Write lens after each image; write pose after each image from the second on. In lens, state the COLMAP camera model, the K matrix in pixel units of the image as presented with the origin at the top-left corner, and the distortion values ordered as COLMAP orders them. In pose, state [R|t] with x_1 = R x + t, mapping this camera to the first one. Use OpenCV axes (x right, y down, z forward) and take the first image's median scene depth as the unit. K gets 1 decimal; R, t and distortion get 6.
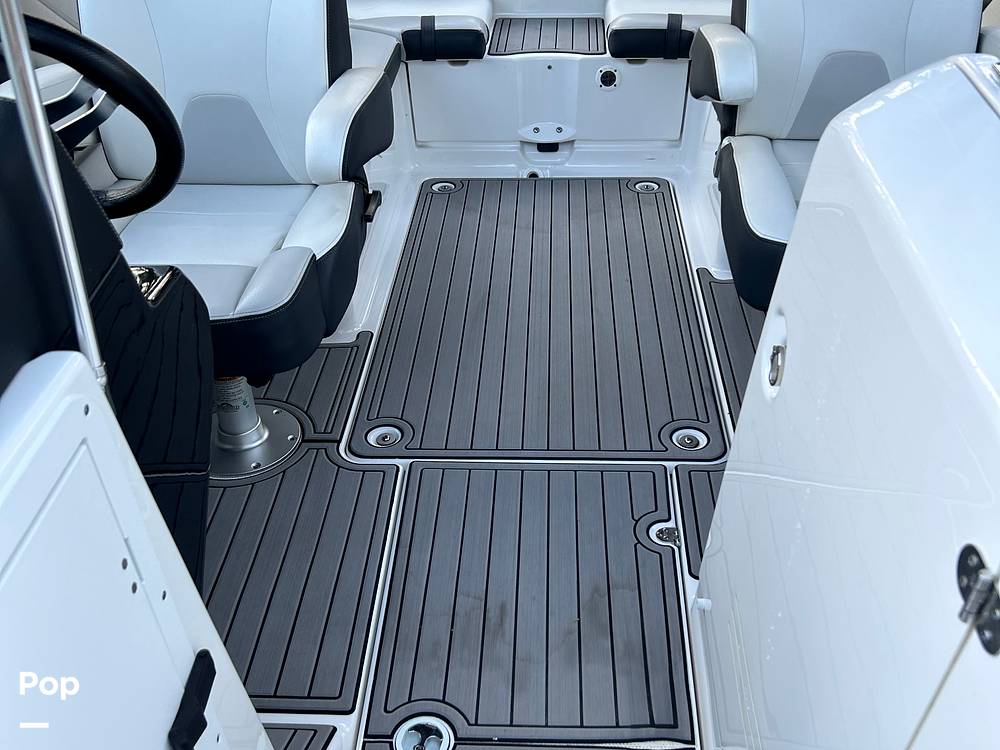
lens RADIAL K [[977.4, 0, 508.3], [0, 977.4, 377.1], [0, 0, 1]] dist [0.053205, -0.013390]
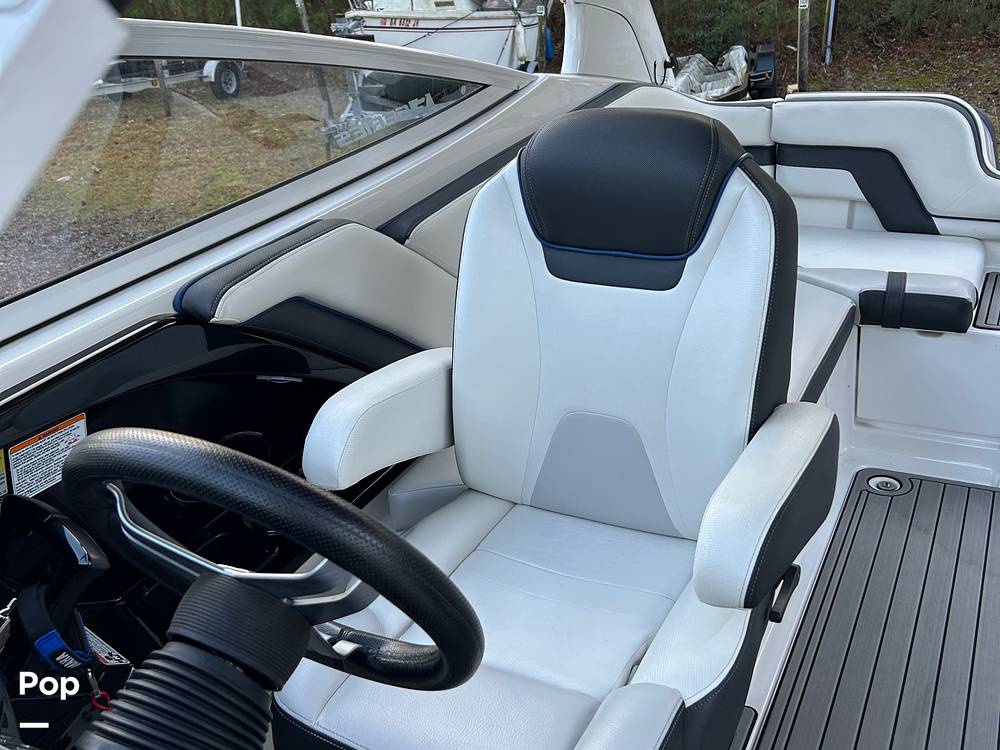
lens RADIAL K [[1003.7, 0, 500.0], [0, 1003.7, 375.0], [0, 0, 1]] dist [0.009419, -0.004665]
pose [[0.906709, 0.133956, -0.399919, -0.040958], [-0.195873, 0.973503, -0.118009, -0.142122], [0.373514, 0.185333, 0.908922, 0.177699]]
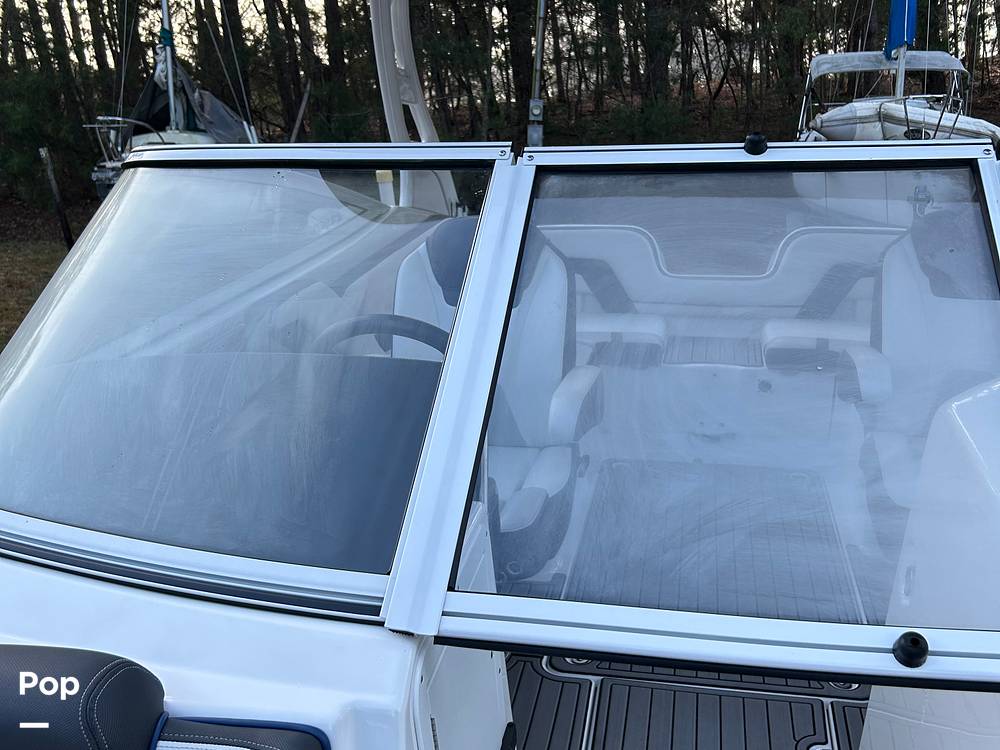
lens RADIAL K [[969.0, 0, 517.7], [0, 969.0, 363.6], [0, 0, 1]] dist [0.102619, -0.224524]
pose [[0.989470, 0.045396, -0.137437, -0.039097], [-0.086169, 0.947689, -0.307344, 0.070383], [0.116295, 0.315950, 0.941622, -0.187149]]
